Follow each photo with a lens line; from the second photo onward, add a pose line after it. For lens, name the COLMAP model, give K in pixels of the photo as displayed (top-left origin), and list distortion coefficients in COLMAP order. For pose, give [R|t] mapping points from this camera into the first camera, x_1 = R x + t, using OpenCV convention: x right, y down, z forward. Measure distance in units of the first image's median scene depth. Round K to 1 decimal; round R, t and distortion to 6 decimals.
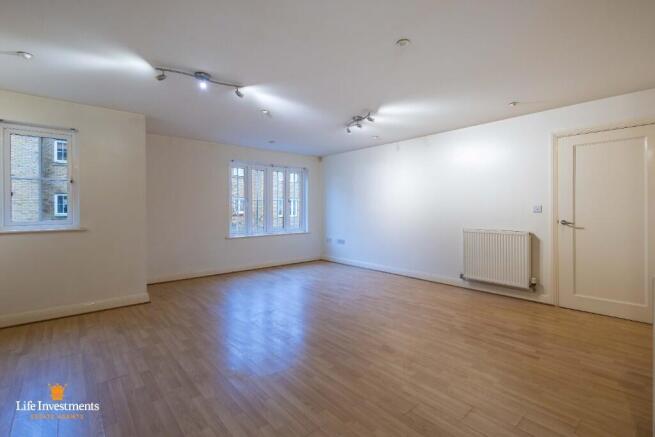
lens RADIAL K [[316.7, 0, 326.4], [0, 316.7, 212.8], [0, 0, 1]] dist [0.001225, -0.000174]
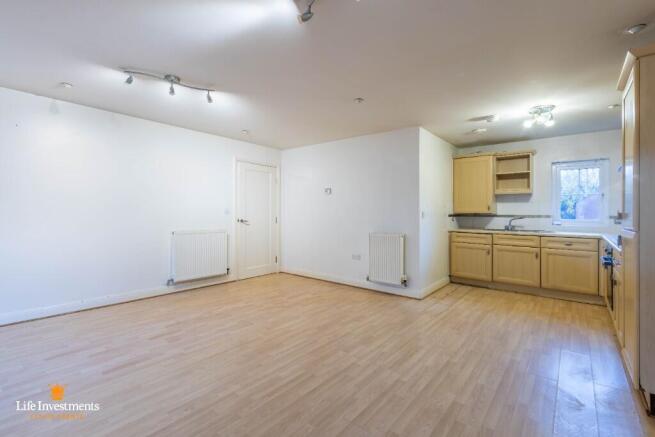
lens RADIAL K [[316.7, 0, 326.4], [0, 316.7, 212.8], [0, 0, 1]] dist [0.001225, -0.000174]
pose [[-0.220710, -0.002381, 0.975337, -0.829312], [-0.000394, 0.999997, 0.002352, -0.010631], [-0.975339, 0.000135, -0.220711, 1.046581]]
